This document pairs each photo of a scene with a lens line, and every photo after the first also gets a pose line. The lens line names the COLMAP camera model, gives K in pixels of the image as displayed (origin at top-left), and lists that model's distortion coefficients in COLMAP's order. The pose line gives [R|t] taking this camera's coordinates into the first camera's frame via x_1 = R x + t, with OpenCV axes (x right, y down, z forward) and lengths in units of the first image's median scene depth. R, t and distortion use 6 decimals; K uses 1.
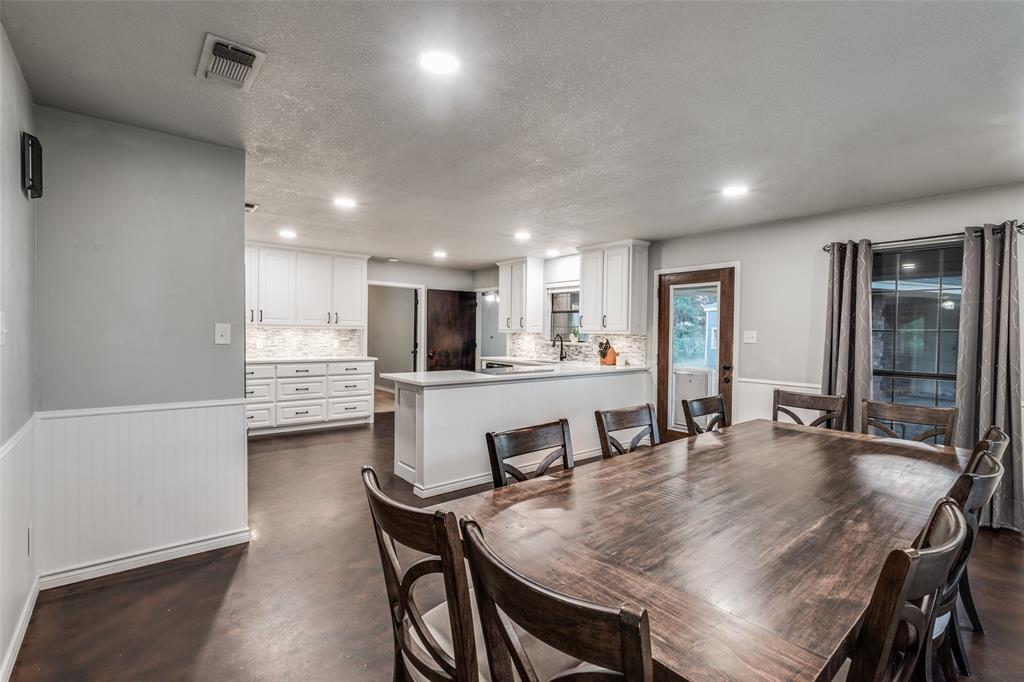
lens RADIAL K [[452.9, 0, 512.8], [0, 452.9, 337.6], [0, 0, 1]] dist [-0.016515, 0.000071]
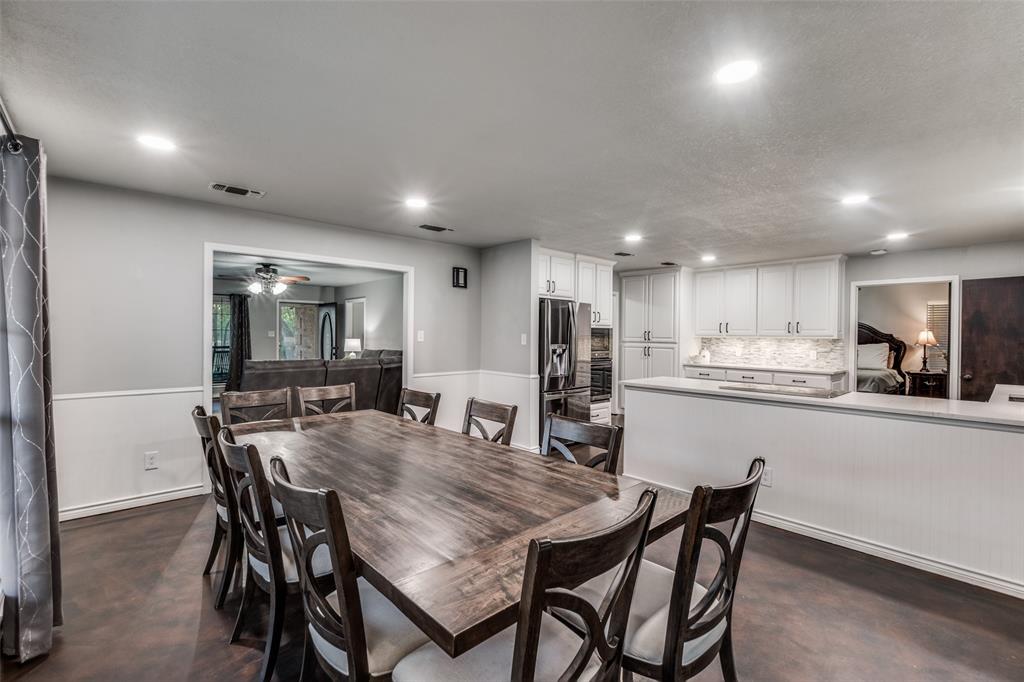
lens RADIAL K [[452.9, 0, 520.0], [0, 452.9, 343.4], [0, 0, 1]] dist [-0.016515, 0.000071]
pose [[0.062450, 0.007713, -0.998018, 0.526669], [-0.017019, 0.999833, 0.006663, -0.005694], [0.997903, 0.016569, 0.062570, 0.344192]]
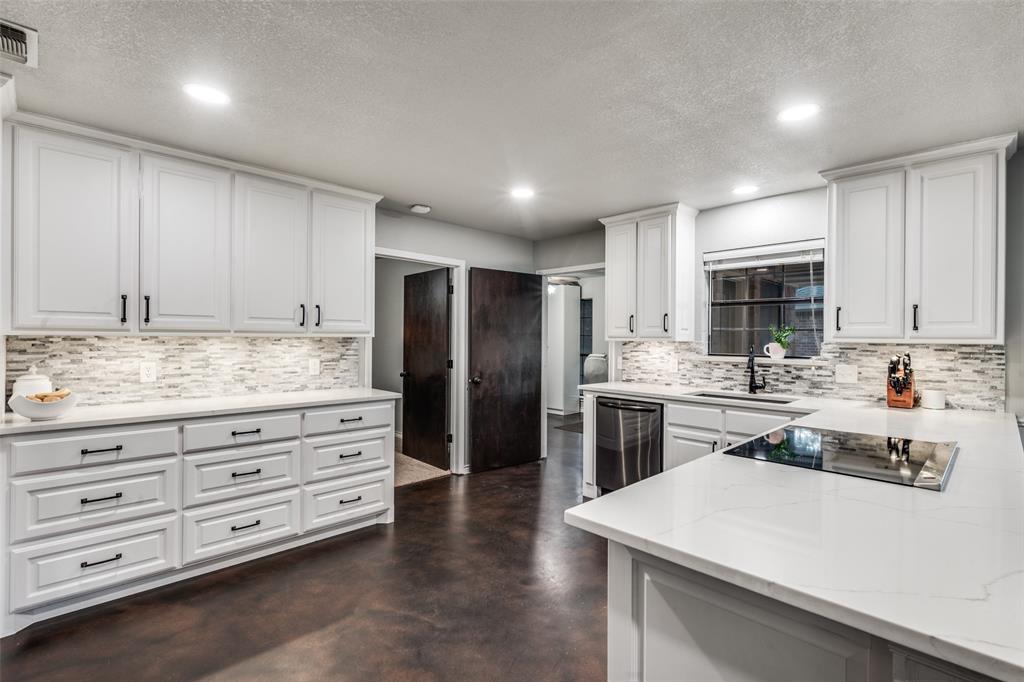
lens RADIAL K [[474.2, 0, 518.3], [0, 474.2, 335.8], [0, 0, 1]] dist [-0.002673, -0.000607]
pose [[0.995819, -0.007993, 0.090994, -0.216620], [0.009358, 0.999850, -0.014588, -0.011356], [-0.090864, 0.015379, 0.995745, 0.456690]]
